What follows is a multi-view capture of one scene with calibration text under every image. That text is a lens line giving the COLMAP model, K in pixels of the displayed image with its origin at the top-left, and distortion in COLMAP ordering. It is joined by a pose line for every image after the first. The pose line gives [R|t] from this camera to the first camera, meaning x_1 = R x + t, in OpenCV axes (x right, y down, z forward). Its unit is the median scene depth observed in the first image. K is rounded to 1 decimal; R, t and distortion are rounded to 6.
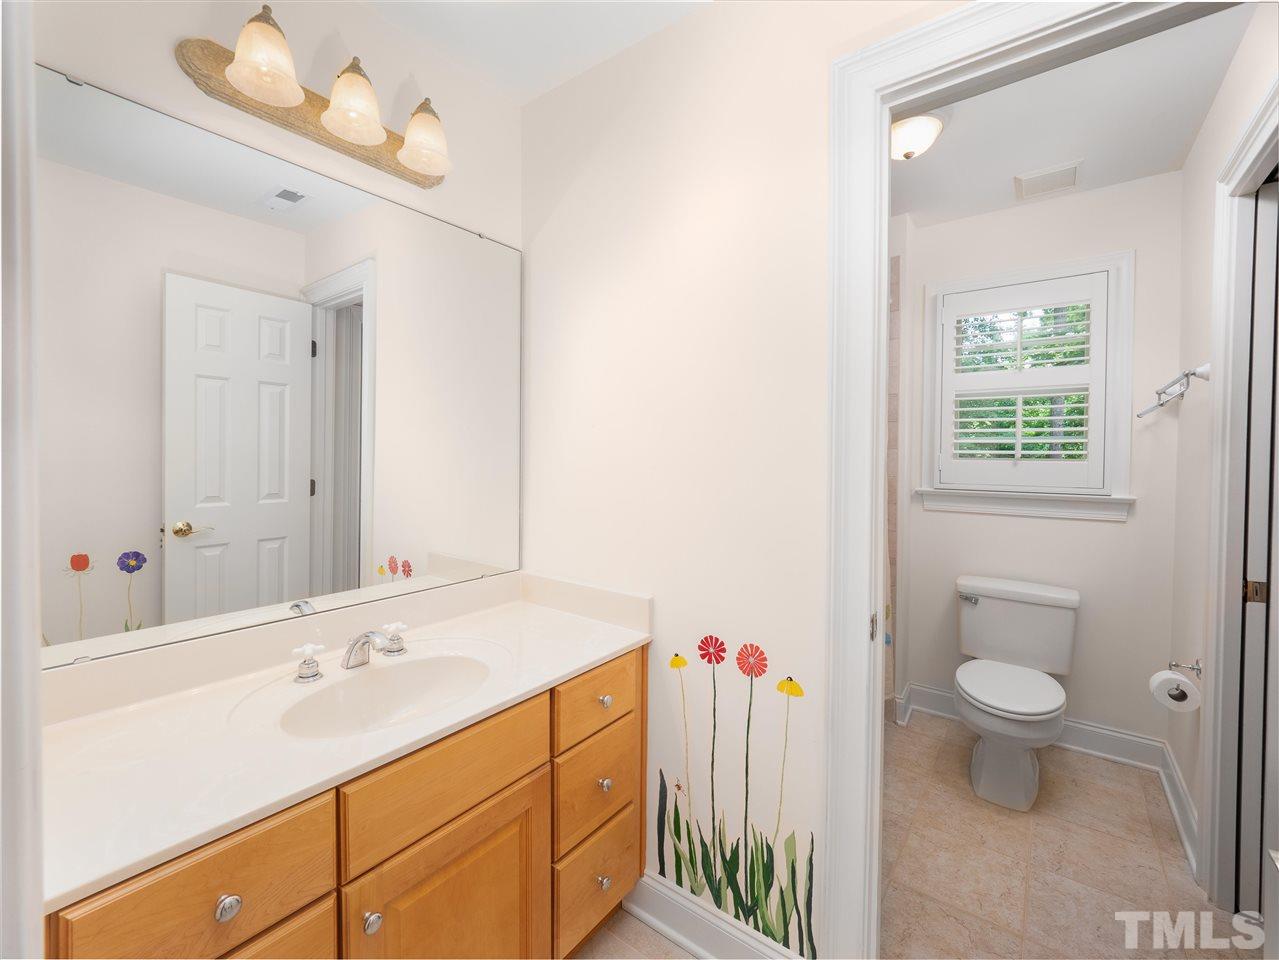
lens RADIAL K [[541.3, 0, 635.3], [0, 541.3, 469.9], [0, 0, 1]] dist [-0.015537, -0.001606]
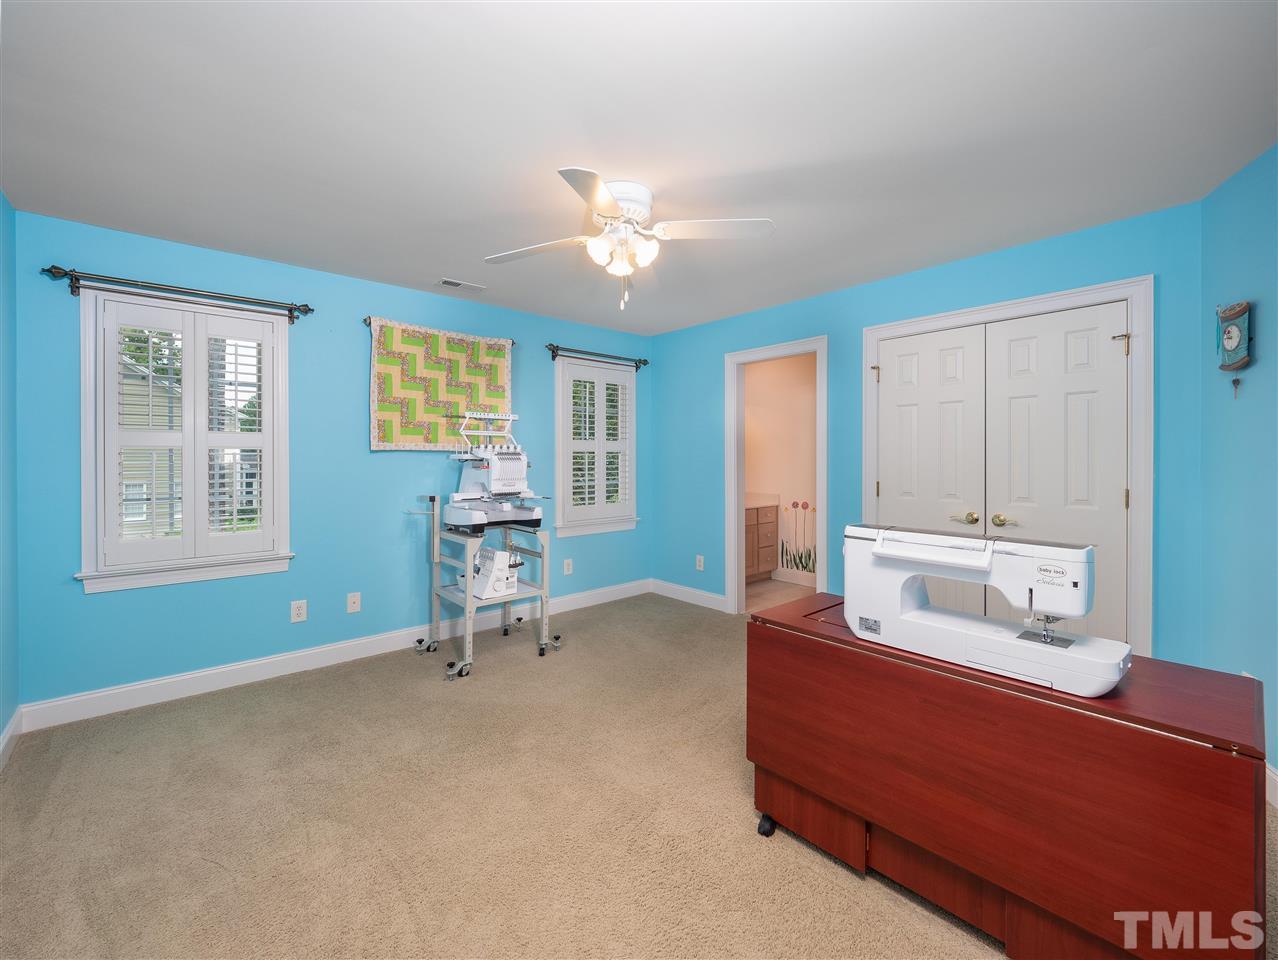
lens RADIAL K [[540.9, 0, 630.3], [0, 540.9, 472.9], [0, 0, 1]] dist [-0.015537, -0.001606]
pose [[0.979444, -0.012352, -0.201340, -0.245052], [0.008550, 0.999769, -0.019744, 0.169455], [0.201537, 0.017617, 0.979322, -3.165337]]
